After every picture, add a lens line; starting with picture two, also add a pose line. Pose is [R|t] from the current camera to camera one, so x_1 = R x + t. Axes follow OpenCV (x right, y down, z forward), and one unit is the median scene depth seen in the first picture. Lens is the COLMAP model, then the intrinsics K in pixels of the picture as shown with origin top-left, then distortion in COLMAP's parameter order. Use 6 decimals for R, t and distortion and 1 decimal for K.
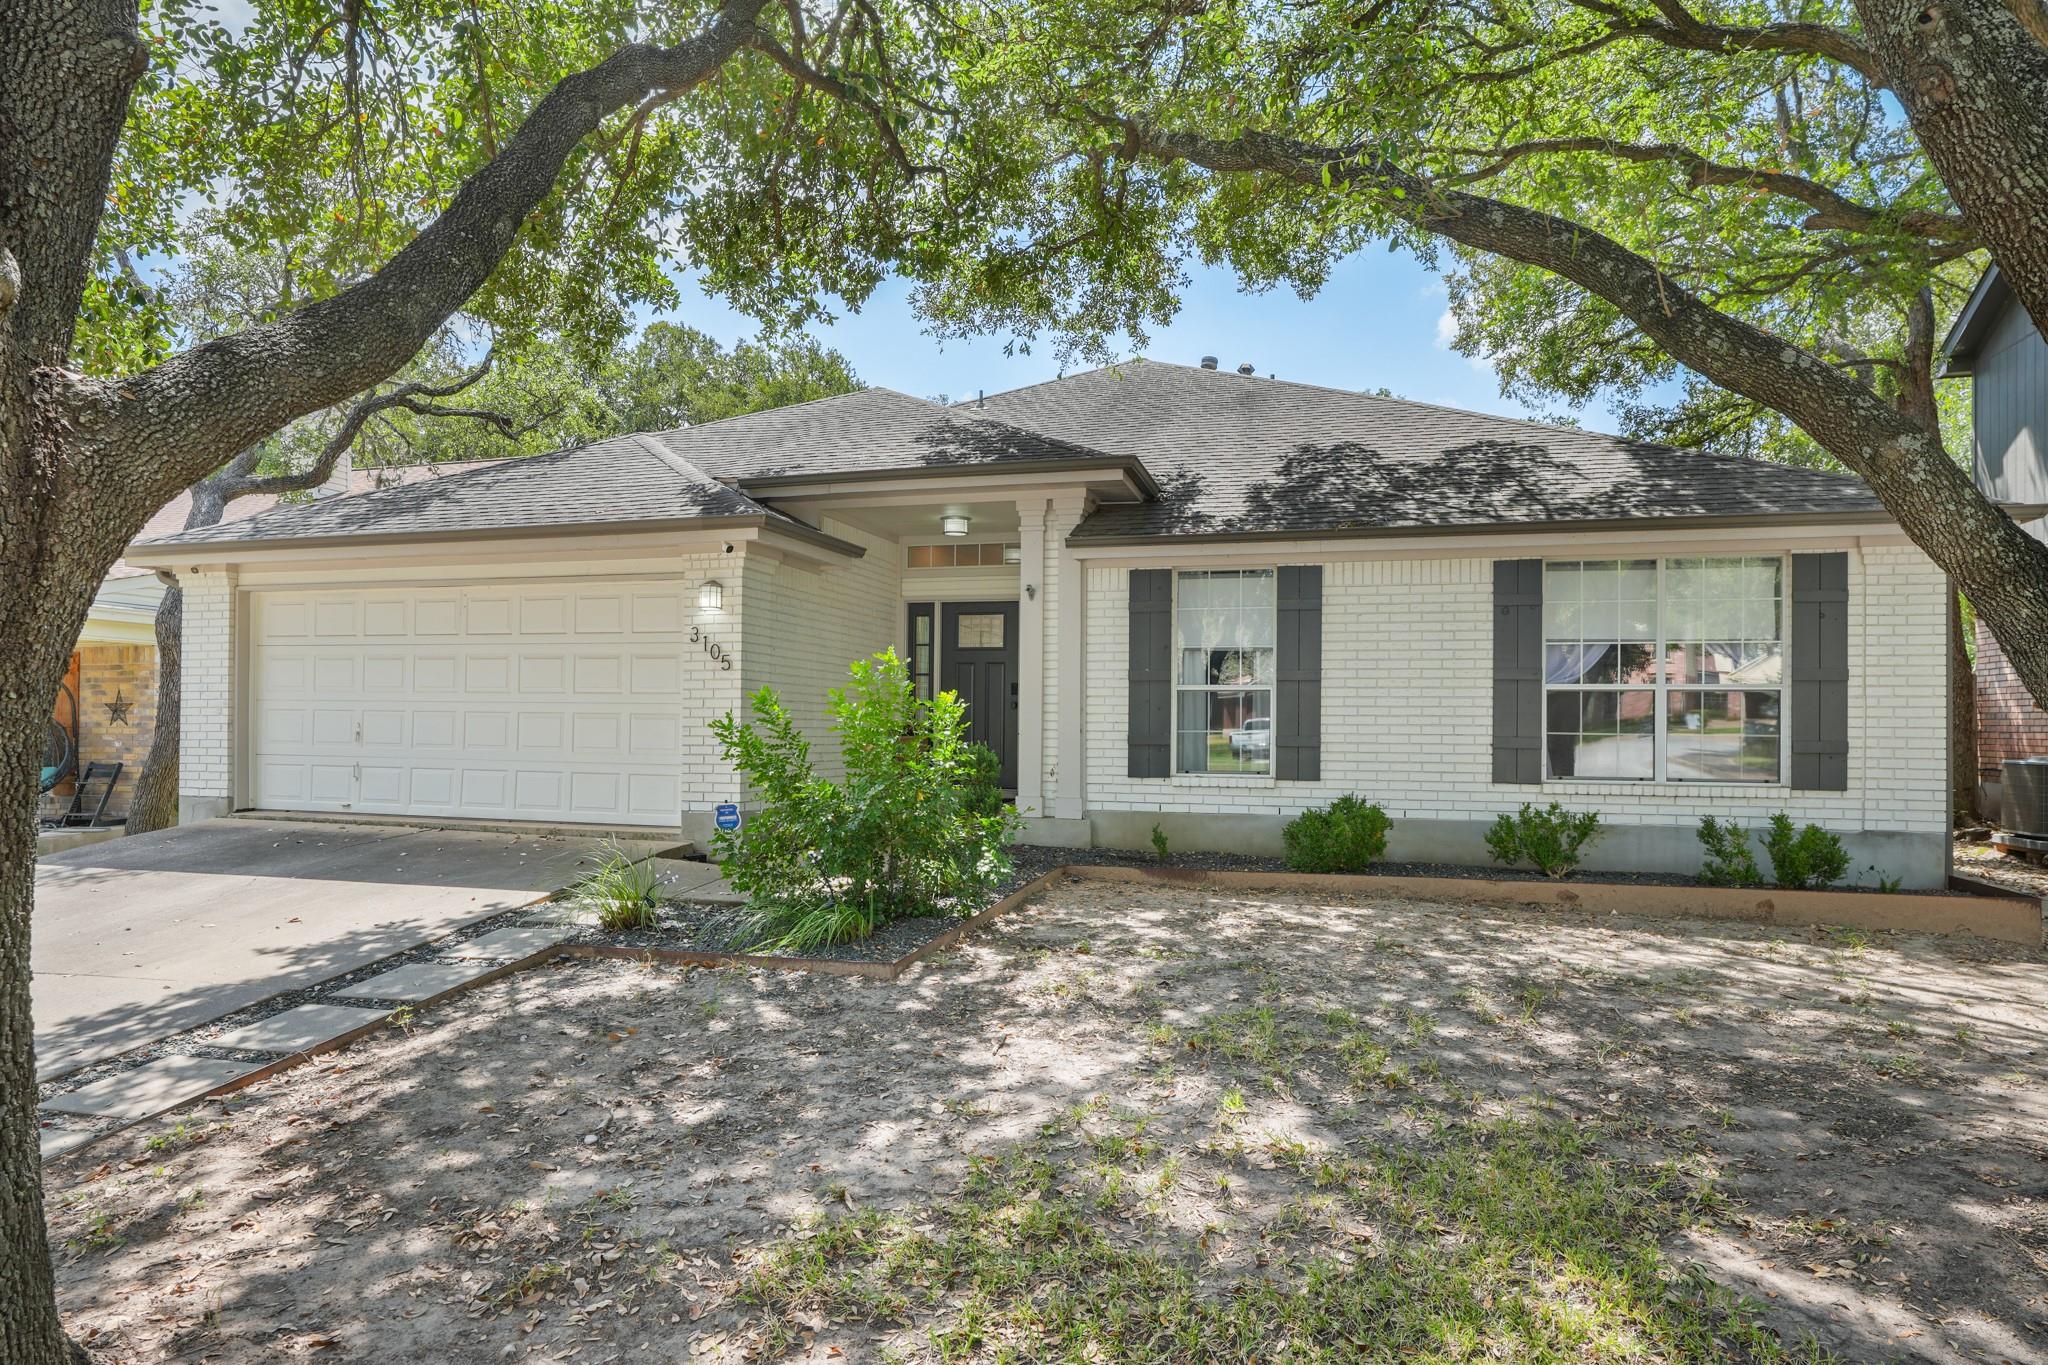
lens RADIAL K [[1225.0, 0, 1031.3], [0, 1225.0, 694.8], [0, 0, 1]] dist [-0.002449, 0.000527]
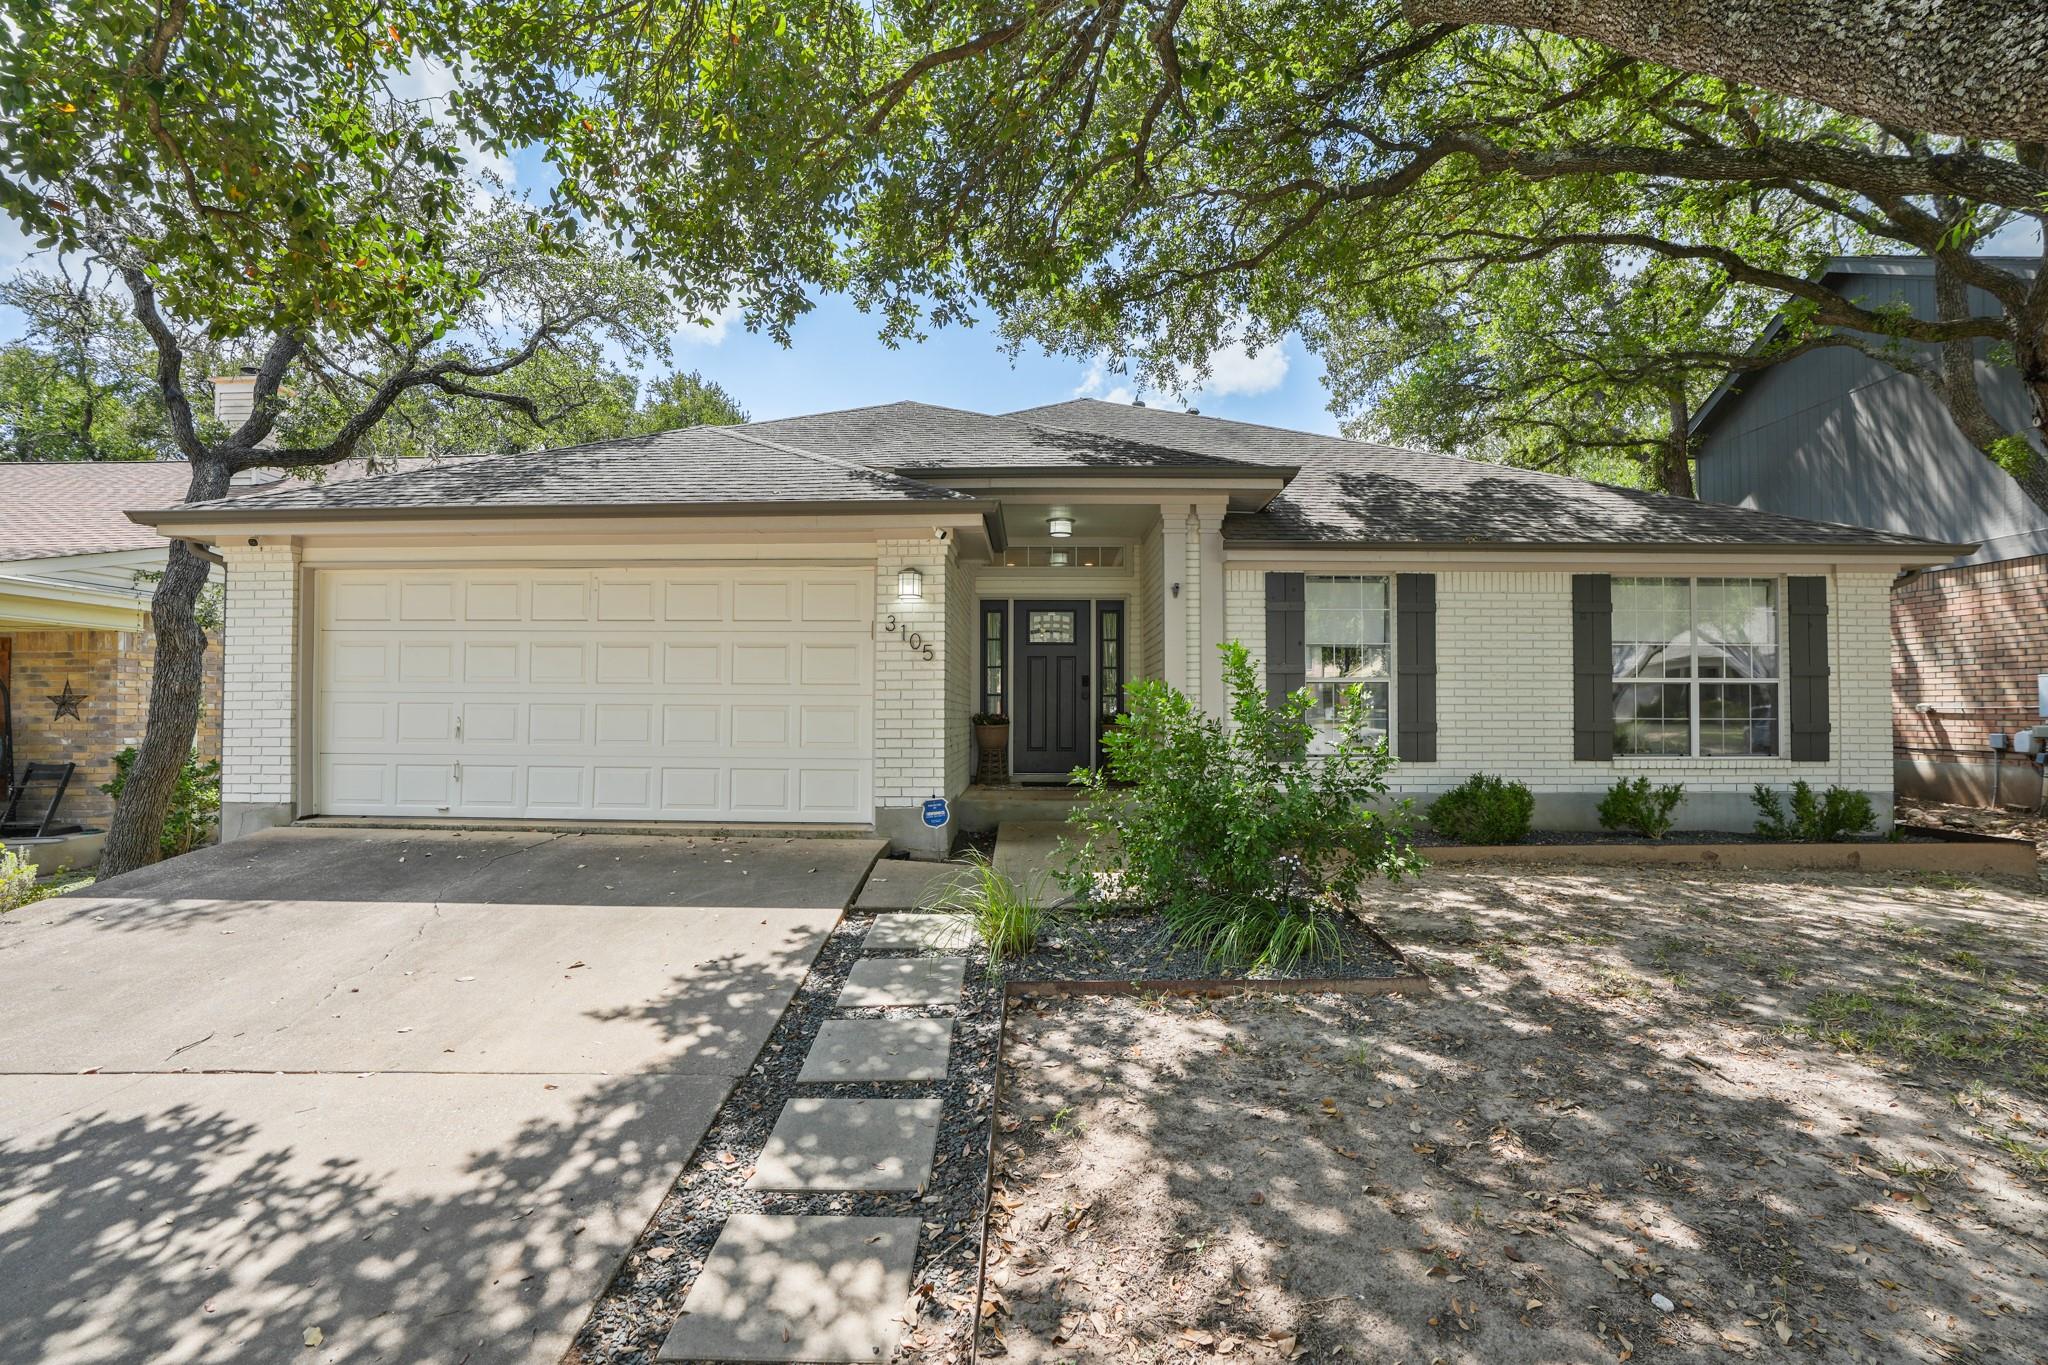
lens RADIAL K [[959.9, 0, 1024.0], [0, 959.9, 682.5], [0, 0, 1]] dist [-0.054198, 0.021822]
pose [[0.964691, 0.002008, 0.263376, -0.359645], [-0.000485, 0.999983, -0.005846, 0.001446], [-0.263383, 0.005512, 0.964676, 0.237438]]
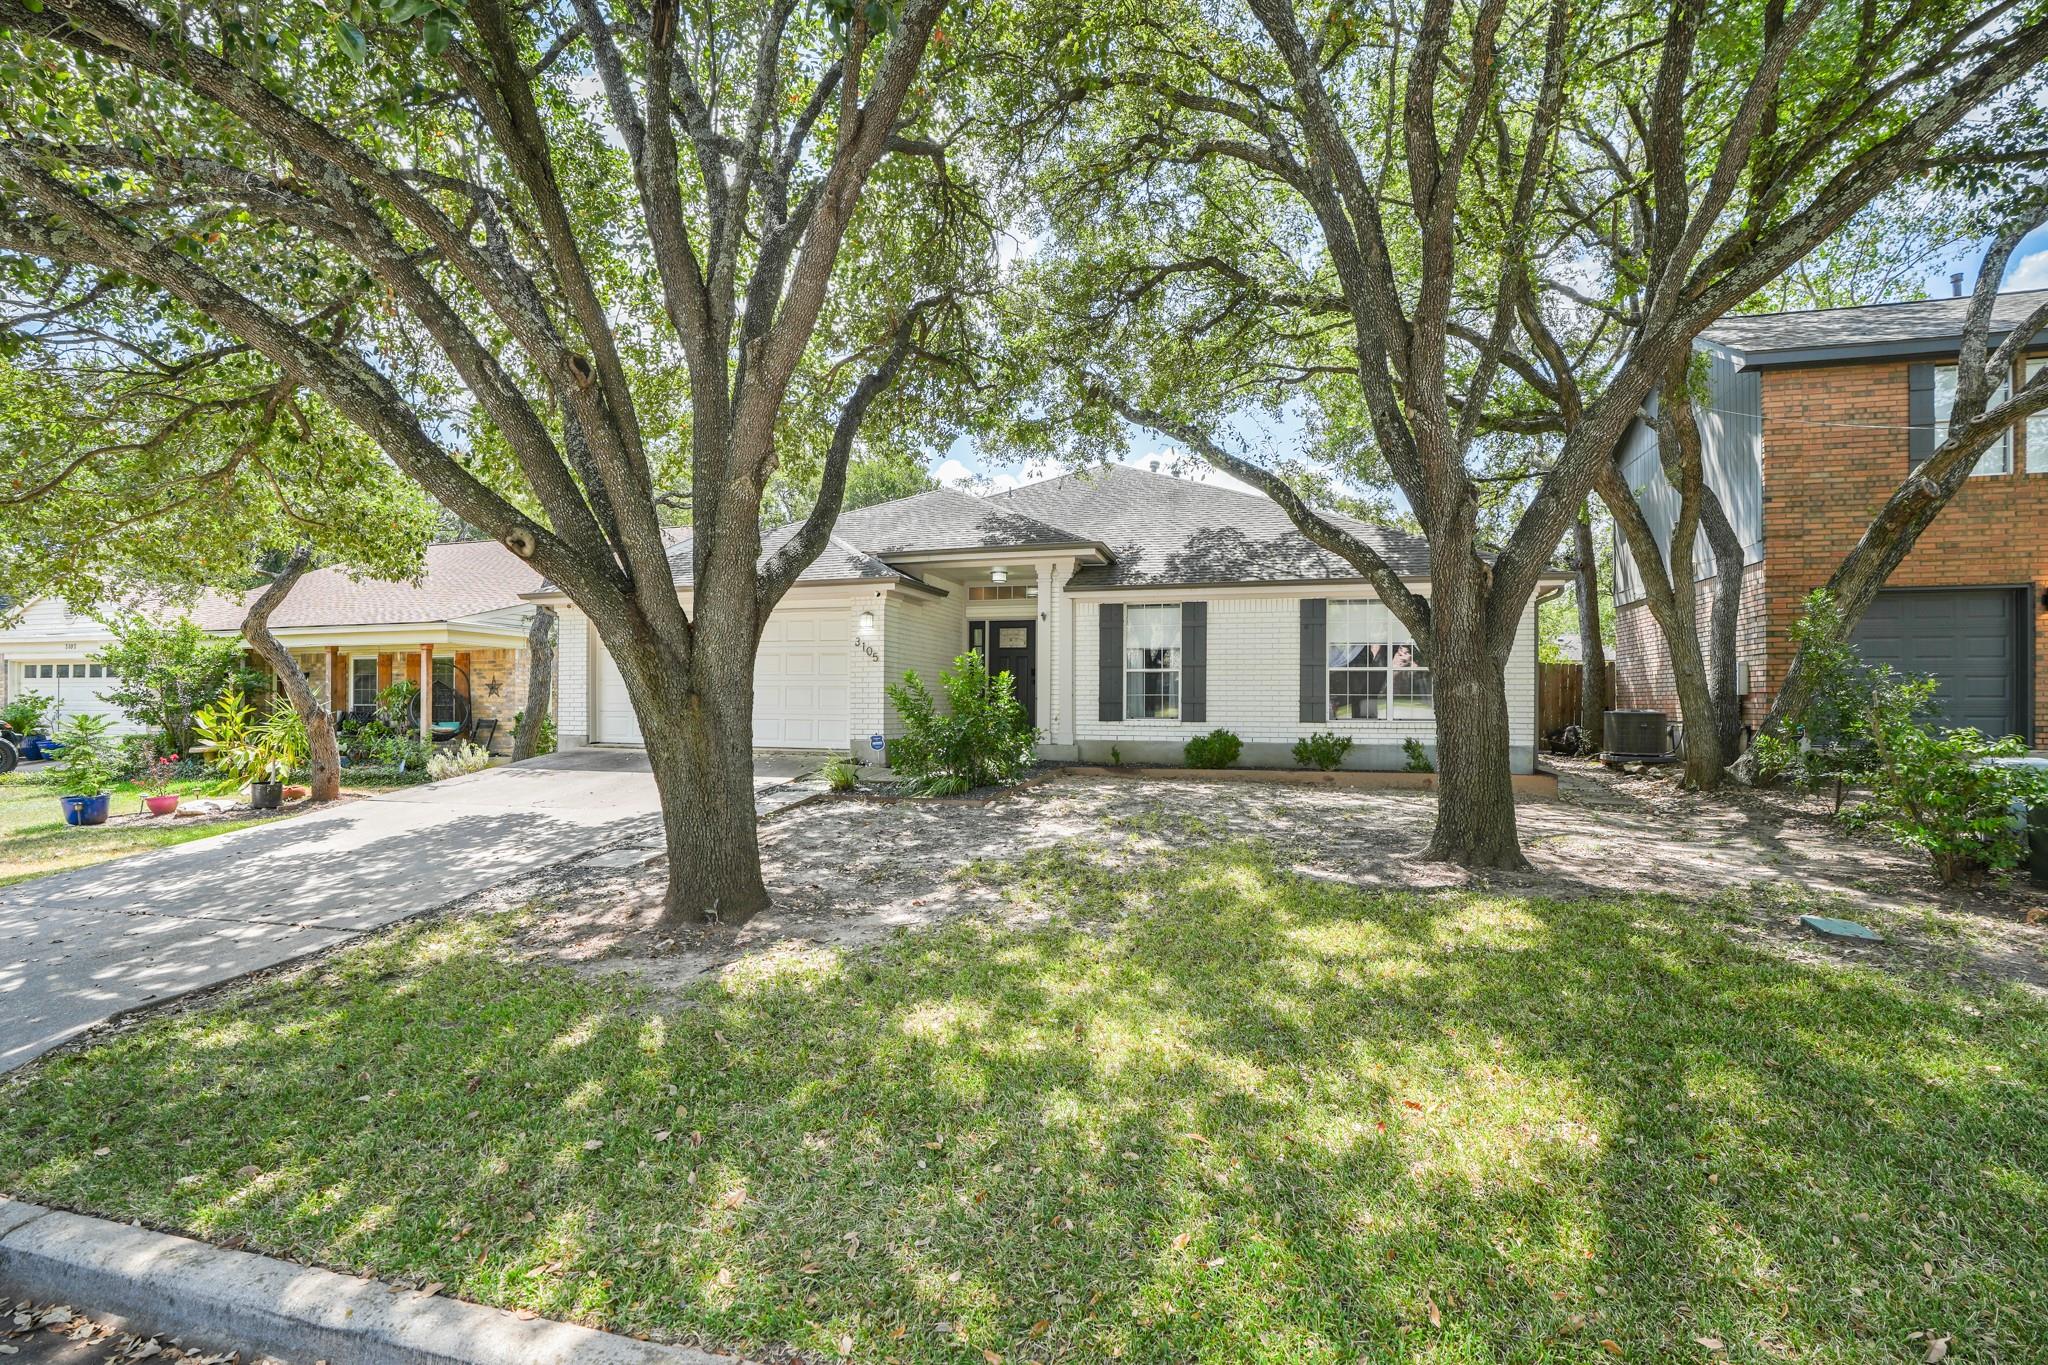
lens RADIAL K [[959.9, 0, 1024.0], [0, 959.9, 682.5], [0, 0, 1]] dist [-0.054198, 0.021822]
pose [[0.999893, -0.003603, -0.014193, -0.009767], [0.003611, 0.999993, 0.000532, 0.010419], [0.014191, -0.000583, 0.999899, -0.390479]]
